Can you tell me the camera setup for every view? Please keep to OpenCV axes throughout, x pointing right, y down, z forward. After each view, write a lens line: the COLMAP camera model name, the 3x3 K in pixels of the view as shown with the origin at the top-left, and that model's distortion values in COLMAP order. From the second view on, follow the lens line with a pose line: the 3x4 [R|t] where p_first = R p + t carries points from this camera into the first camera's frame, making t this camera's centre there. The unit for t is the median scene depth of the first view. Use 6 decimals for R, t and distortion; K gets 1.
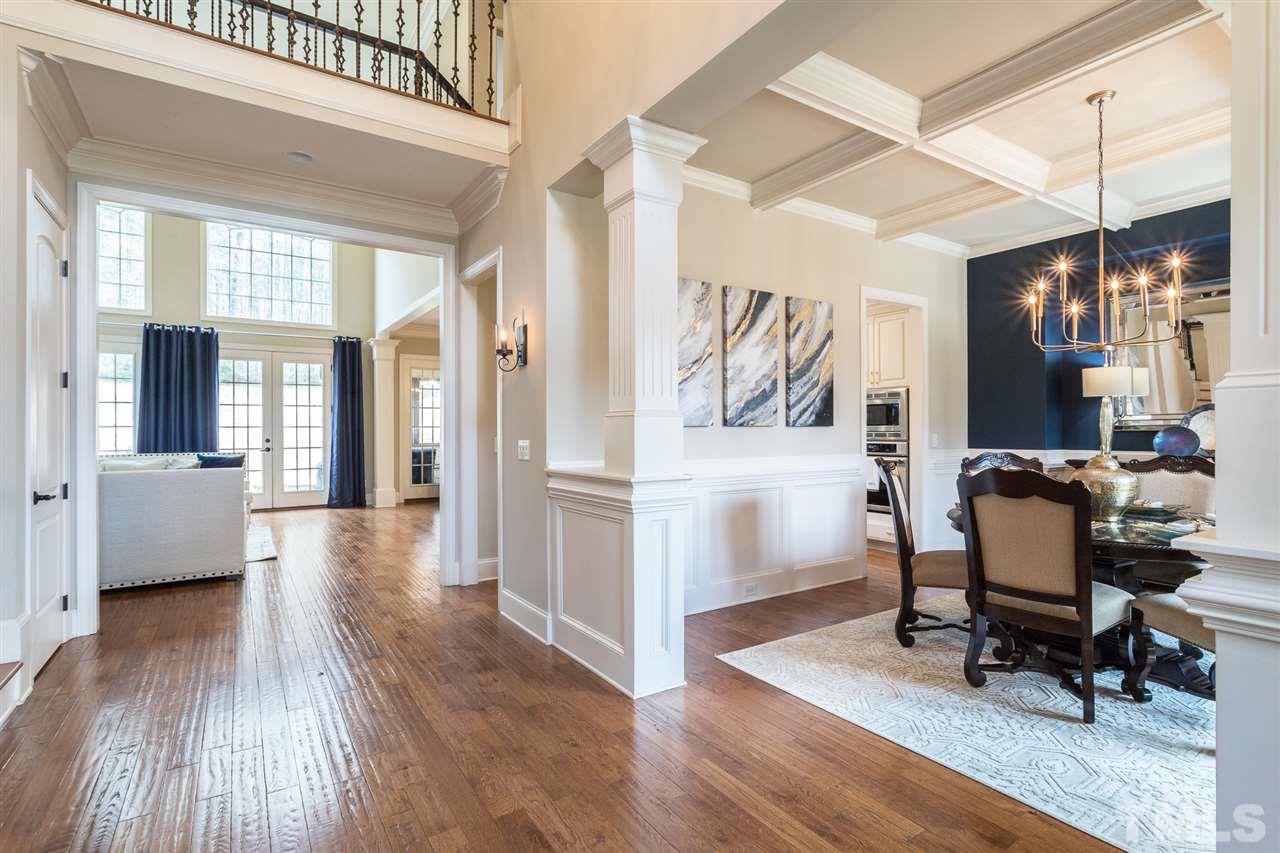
lens RADIAL K [[615.0, 0, 642.8], [0, 615.0, 428.8], [0, 0, 1]] dist [0.001275, 0.000496]
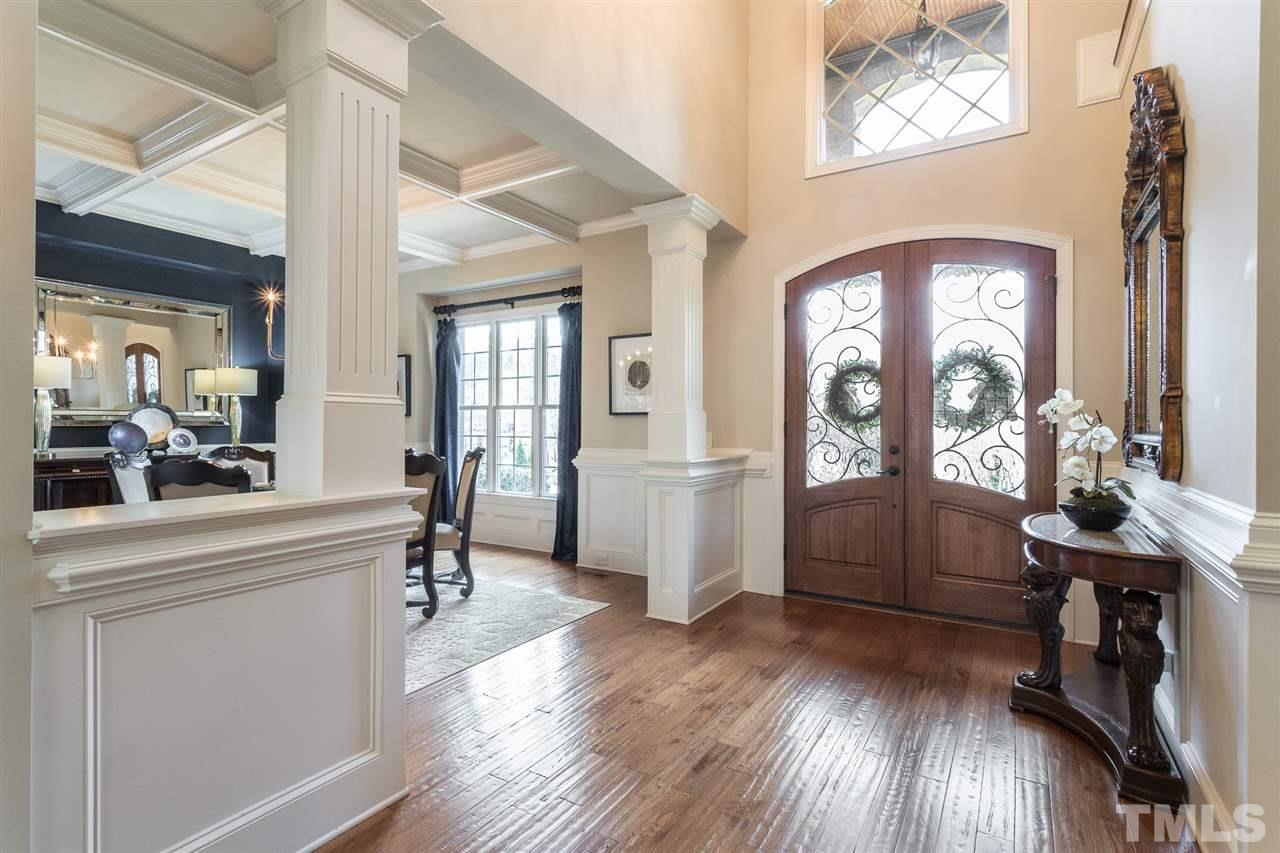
lens RADIAL K [[615.0, 0, 642.8], [0, 615.0, 428.8], [0, 0, 1]] dist [0.001275, 0.000496]
pose [[-0.428531, -0.000098, 0.903527, -0.485702], [-0.002338, 0.999997, -0.001000, 0.006546], [-0.903524, -0.002541, -0.428530, 0.654411]]
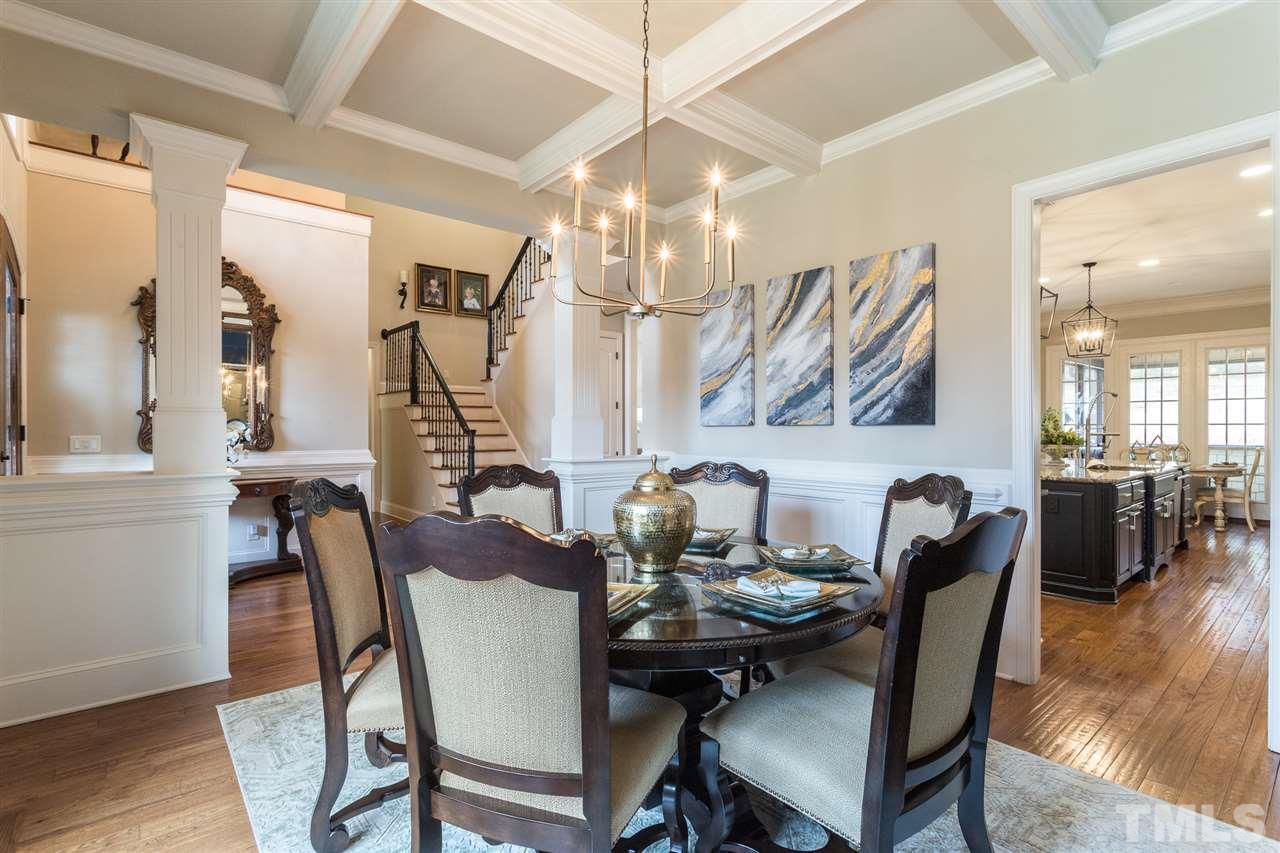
lens RADIAL K [[615.0, 0, 642.8], [0, 615.0, 428.8], [0, 0, 1]] dist [0.001275, 0.000496]
pose [[0.121189, 0.002063, -0.992627, 0.992668], [-0.000669, 0.999998, 0.001997, -0.000630], [0.992629, 0.000422, 0.121190, 0.635546]]
